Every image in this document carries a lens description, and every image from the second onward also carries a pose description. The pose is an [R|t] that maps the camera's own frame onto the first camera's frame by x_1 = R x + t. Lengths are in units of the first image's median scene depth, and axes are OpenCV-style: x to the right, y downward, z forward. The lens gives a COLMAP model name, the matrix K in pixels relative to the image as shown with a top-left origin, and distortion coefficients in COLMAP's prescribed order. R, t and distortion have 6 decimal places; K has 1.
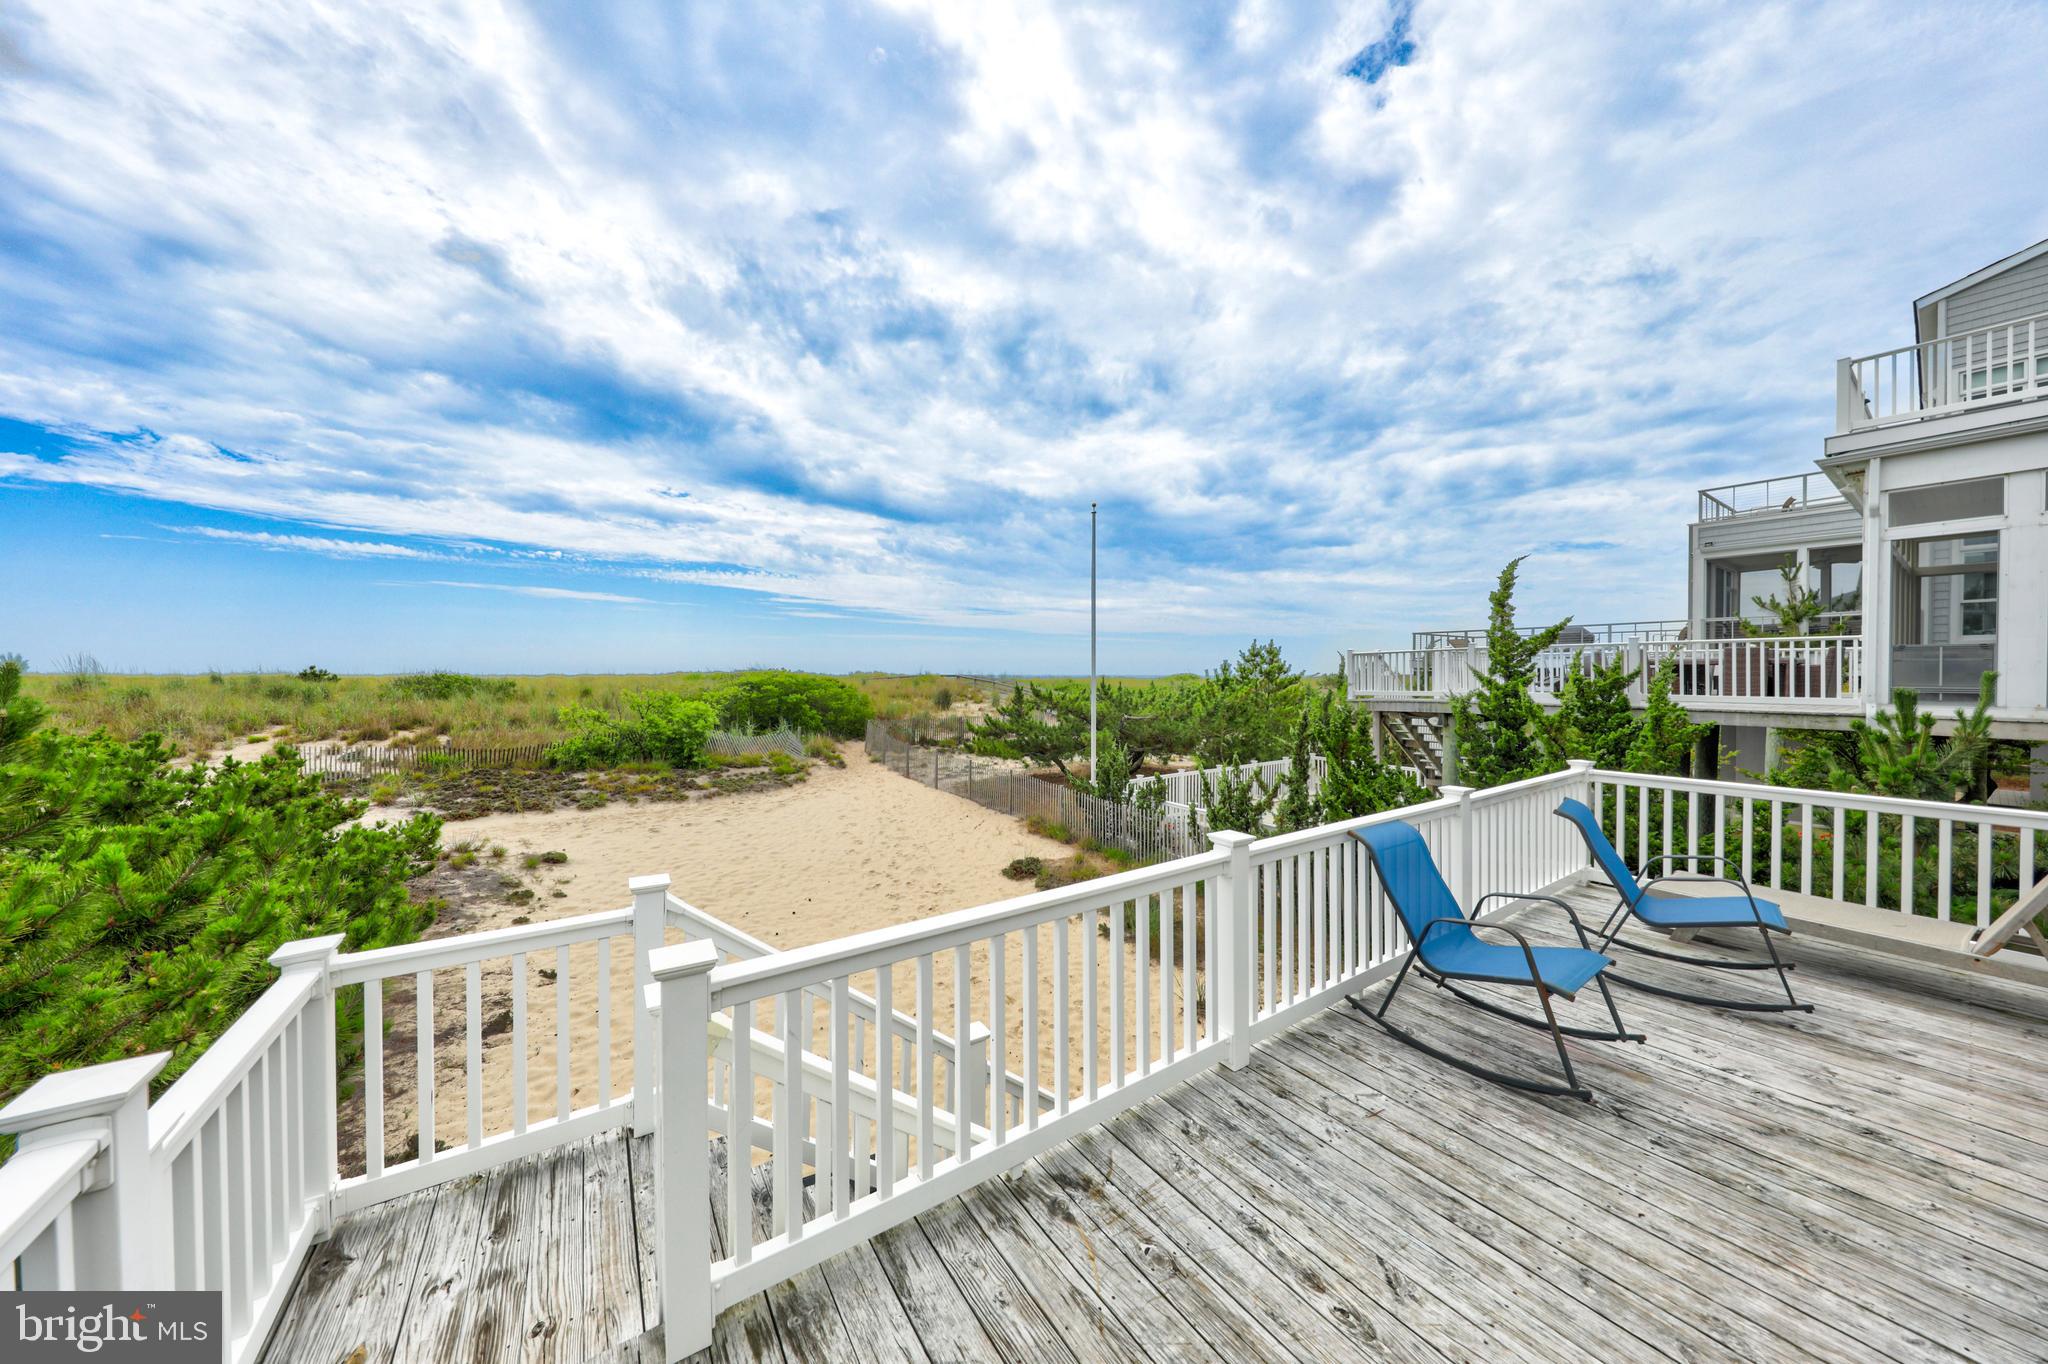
lens RADIAL K [[644.6, 0, 1016.0], [0, 644.6, 675.8], [0, 0, 1]] dist [-0.006735, -0.000066]
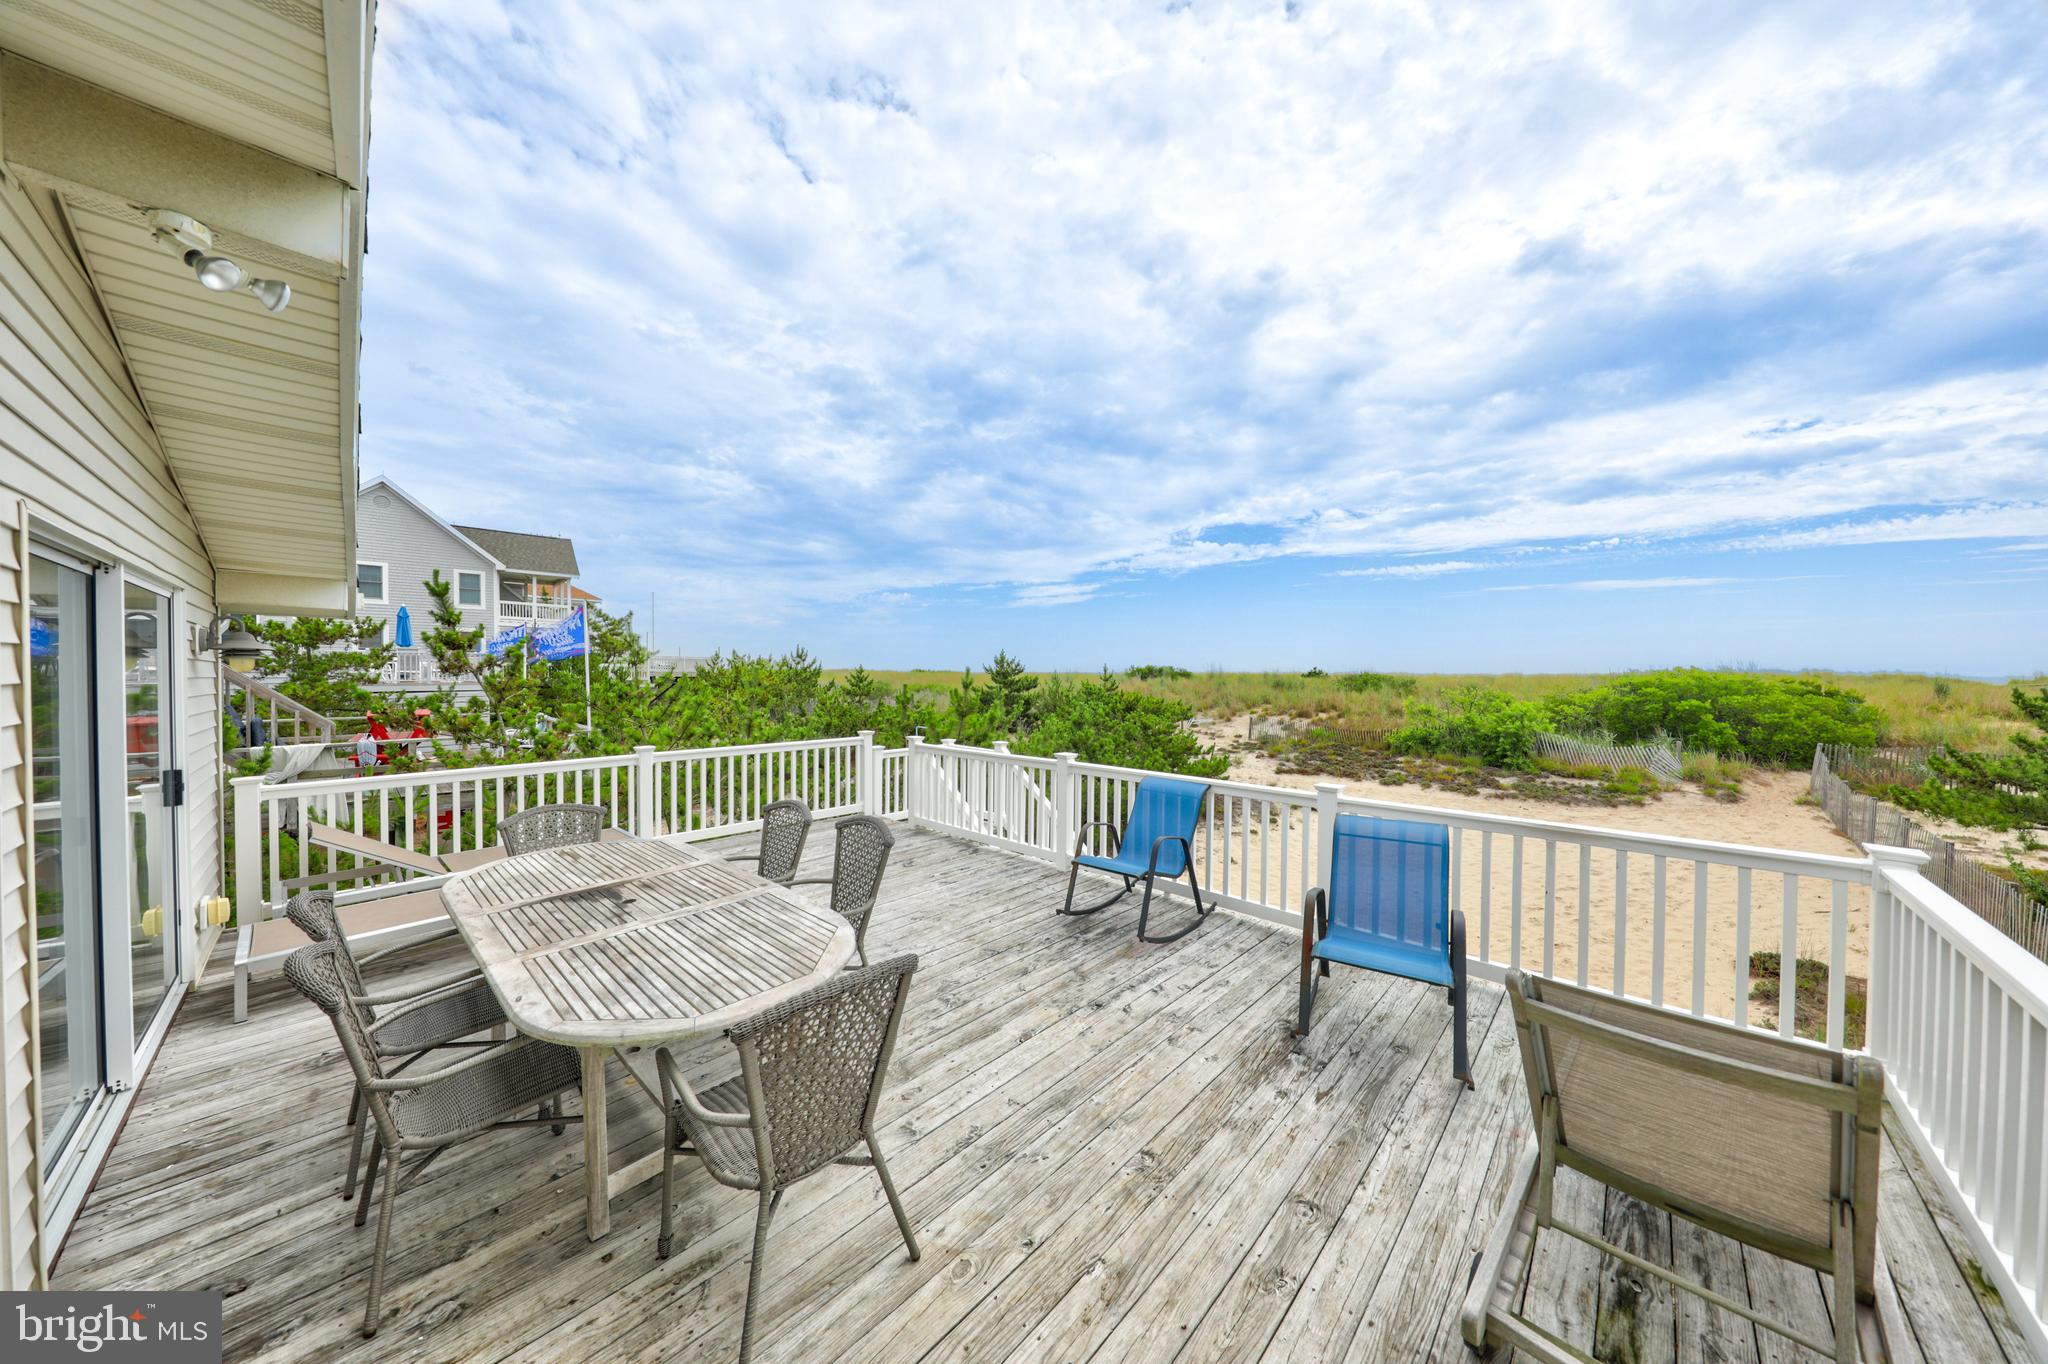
lens RADIAL K [[644.6, 0, 1020.5], [0, 644.6, 679.9], [0, 0, 1]] dist [-0.006735, -0.000066]
pose [[0.219874, 0.014933, -0.975414, 0.270054], [-0.007402, 0.999880, 0.013639, -0.000019], [0.975500, 0.004221, 0.219958, 0.053543]]
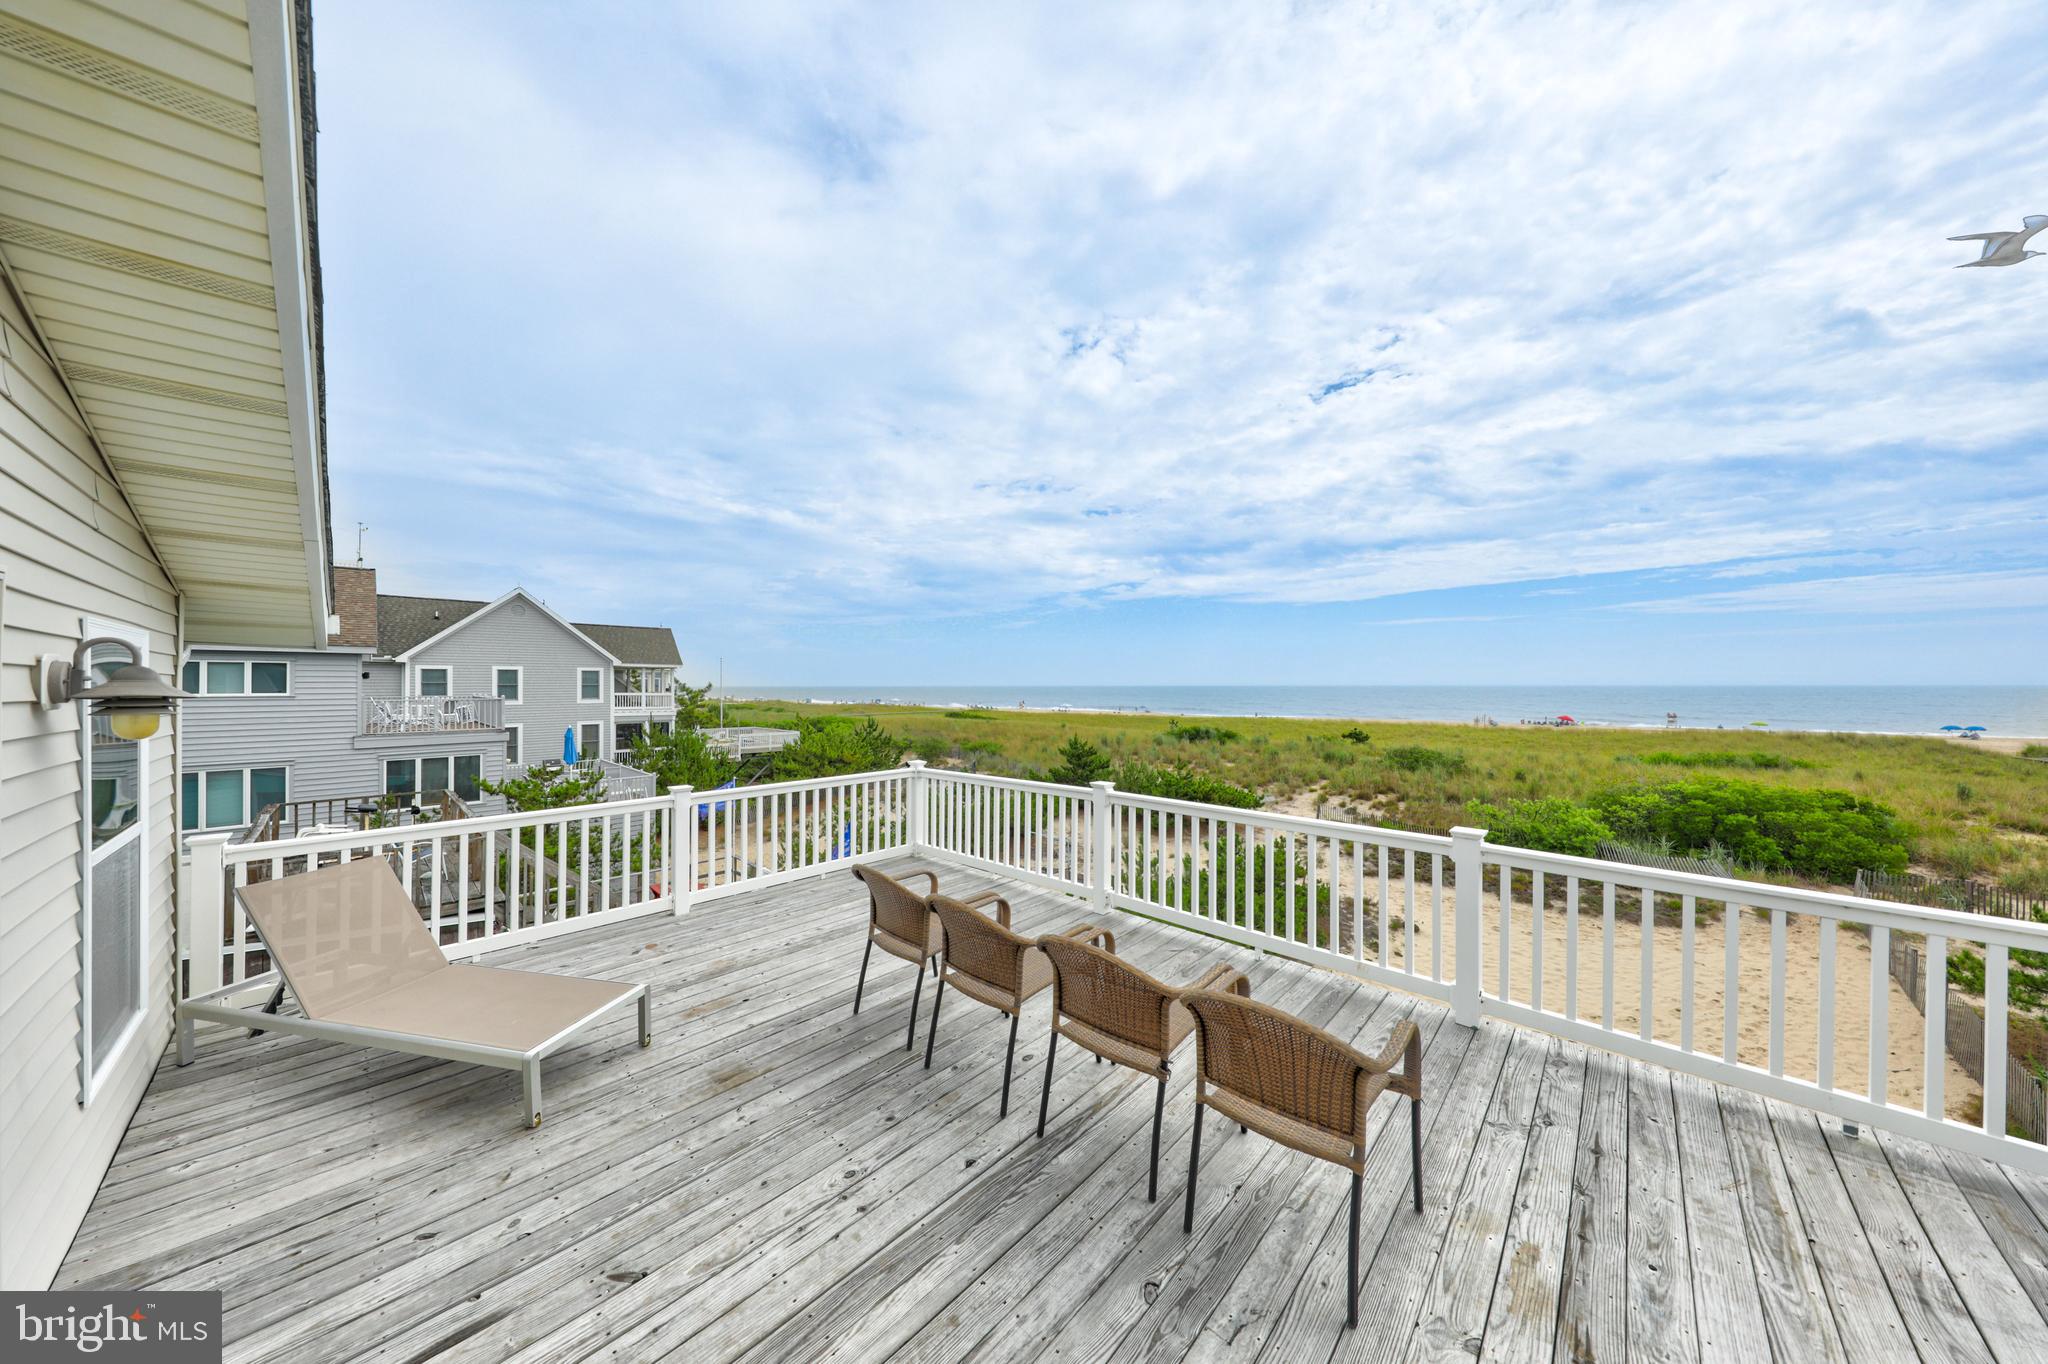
lens RADIAL K [[644.6, 0, 1024.1], [0, 644.6, 683.8], [0, 0, 1]] dist [-0.006735, -0.000066]
pose [[0.212915, -0.010436, -0.977015, 0.341630], [-0.001932, 0.999937, -0.011102, -0.159831], [0.977069, 0.004251, 0.212881, -0.135816]]
